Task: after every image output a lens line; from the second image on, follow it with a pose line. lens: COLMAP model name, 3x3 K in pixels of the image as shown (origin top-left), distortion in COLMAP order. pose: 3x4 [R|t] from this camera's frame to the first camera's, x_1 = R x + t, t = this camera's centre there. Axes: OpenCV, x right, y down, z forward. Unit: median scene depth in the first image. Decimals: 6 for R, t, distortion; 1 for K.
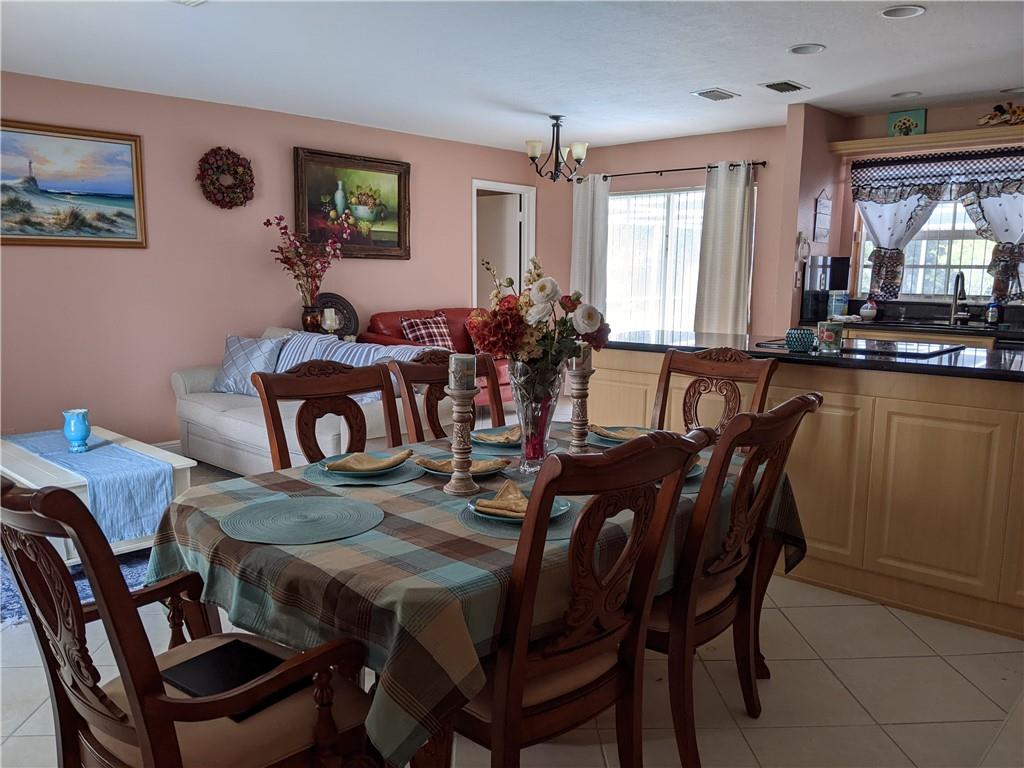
lens RADIAL K [[834.3, 0, 531.3], [0, 834.3, 409.8], [0, 0, 1]] dist [0.111952, -0.186752]
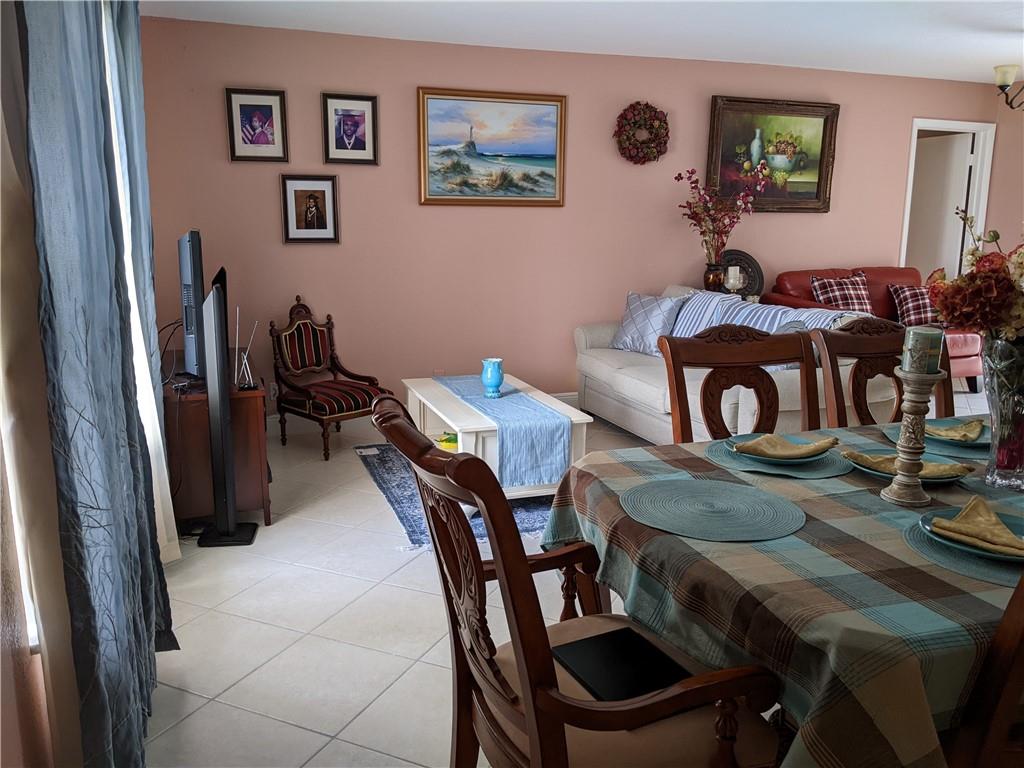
lens RADIAL K [[823.5, 0, 511.6], [0, 823.5, 379.4], [0, 0, 1]] dist [0.048585, -0.101348]
pose [[0.889941, 0.078373, -0.449292, -0.058975], [-0.070663, 0.996923, 0.033933, -0.013907], [0.450569, 0.001550, 0.892740, 0.104856]]
